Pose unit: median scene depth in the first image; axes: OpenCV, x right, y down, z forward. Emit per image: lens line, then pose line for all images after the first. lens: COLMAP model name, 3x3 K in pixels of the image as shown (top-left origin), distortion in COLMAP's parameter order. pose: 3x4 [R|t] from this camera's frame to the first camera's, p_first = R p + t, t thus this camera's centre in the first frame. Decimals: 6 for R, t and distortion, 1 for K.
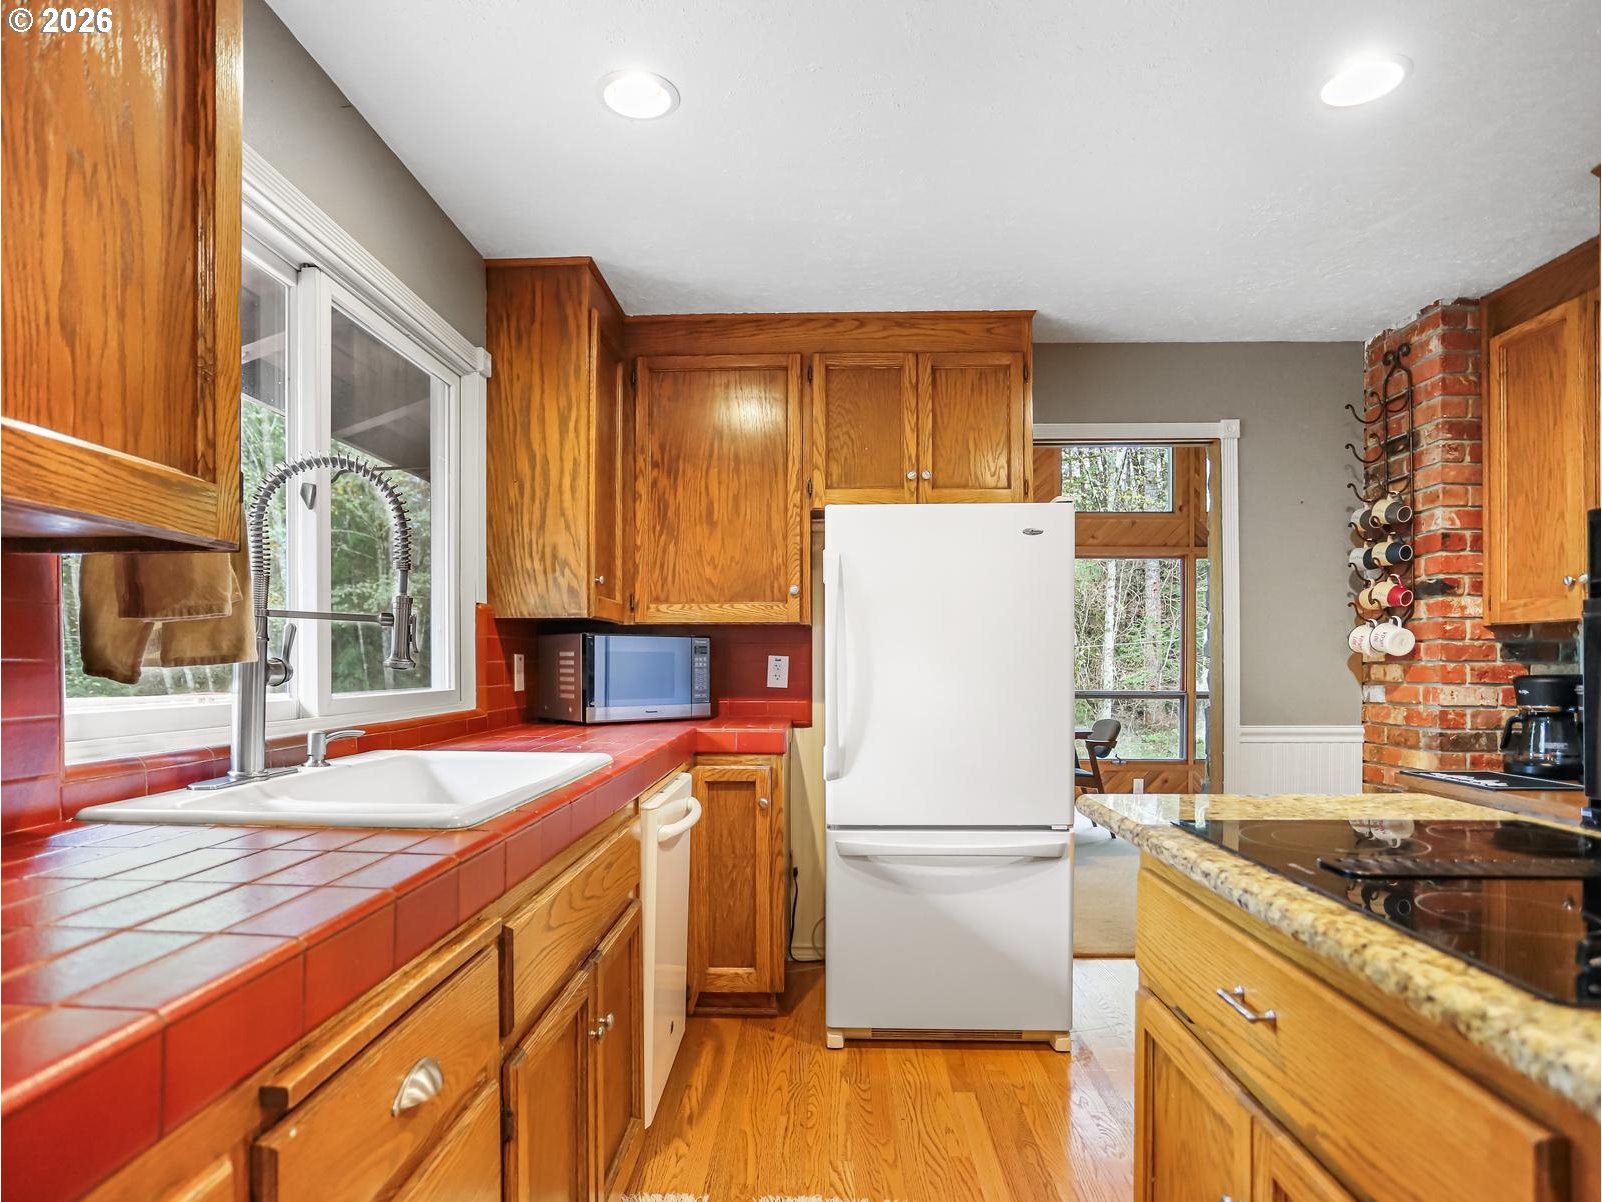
lens RADIAL K [[880.5, 0, 755.8], [0, 880.5, 676.5], [0, 0, 1]] dist [-0.046936, 0.027682]
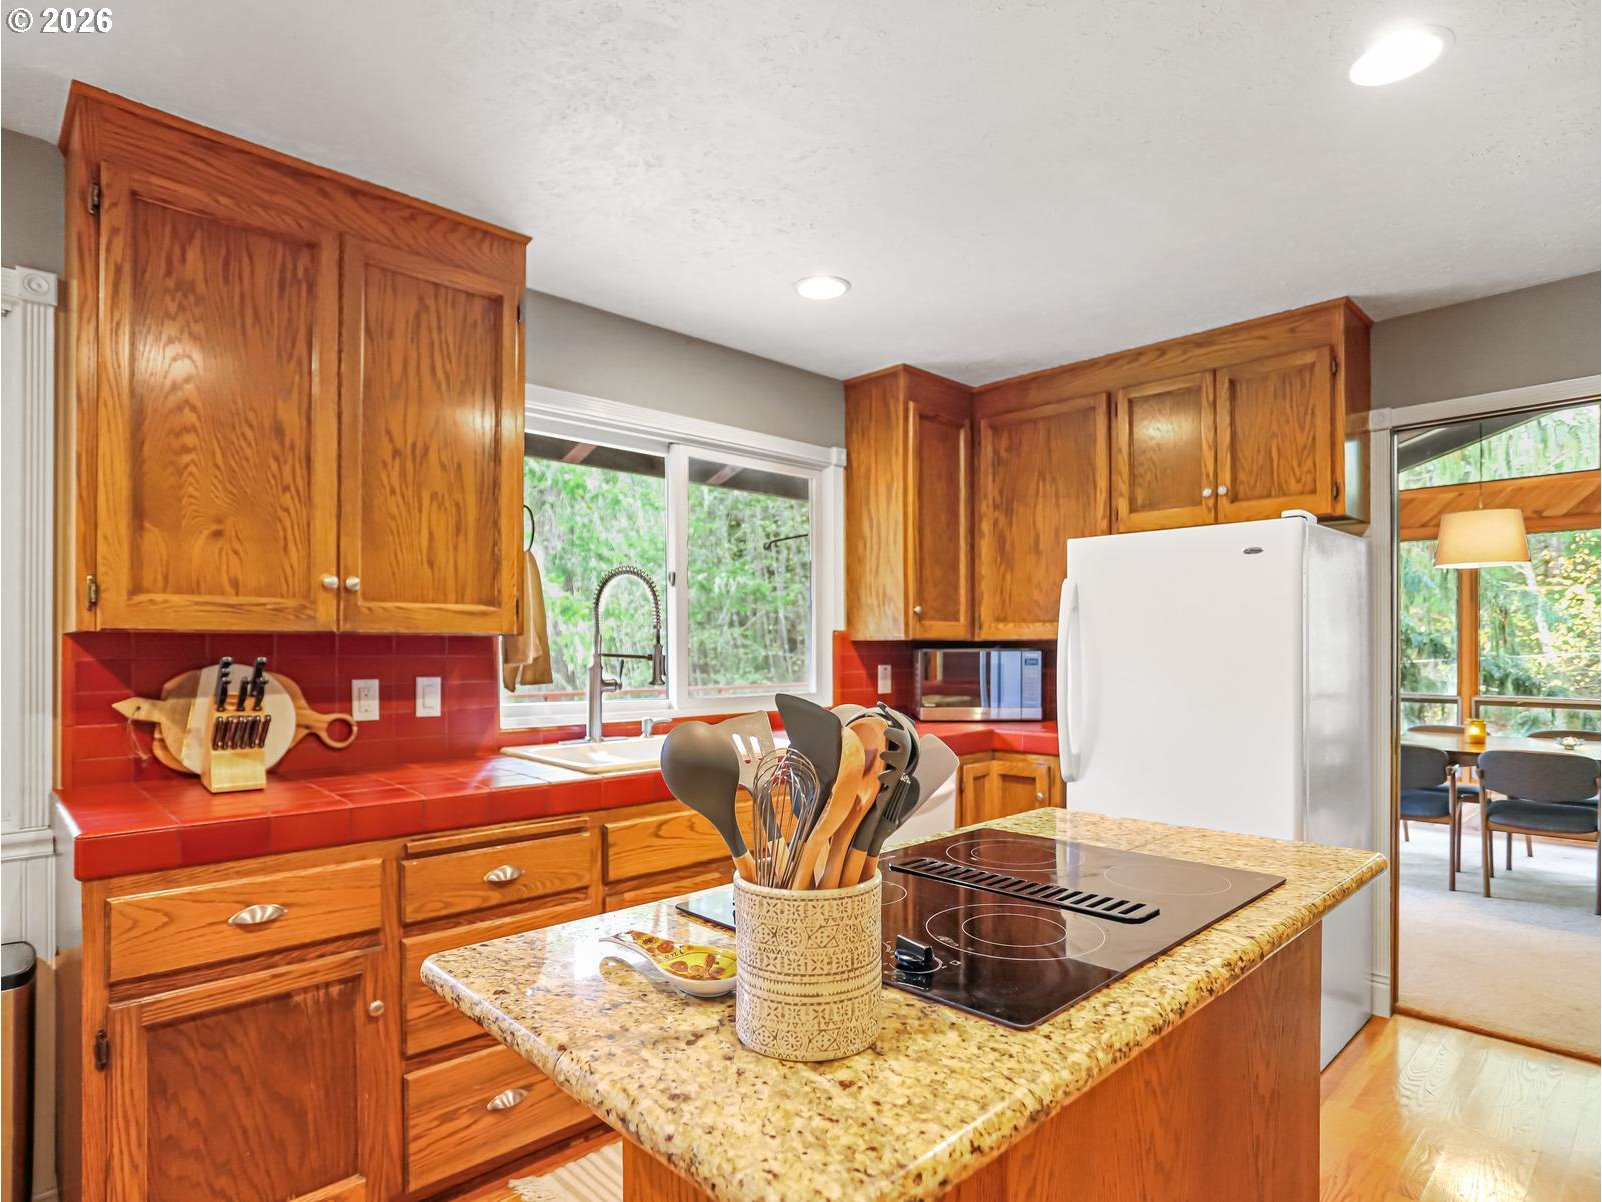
lens RADIAL K [[867.4, 0, 794.3], [0, 867.4, 653.3], [0, 0, 1]] dist [-0.010978, 0.000860]
pose [[0.744746, -0.000116, -0.667348, 0.522772], [-0.008816, 0.999911, -0.010013, -0.030682], [0.667290, 0.013340, 0.744678, -0.066696]]
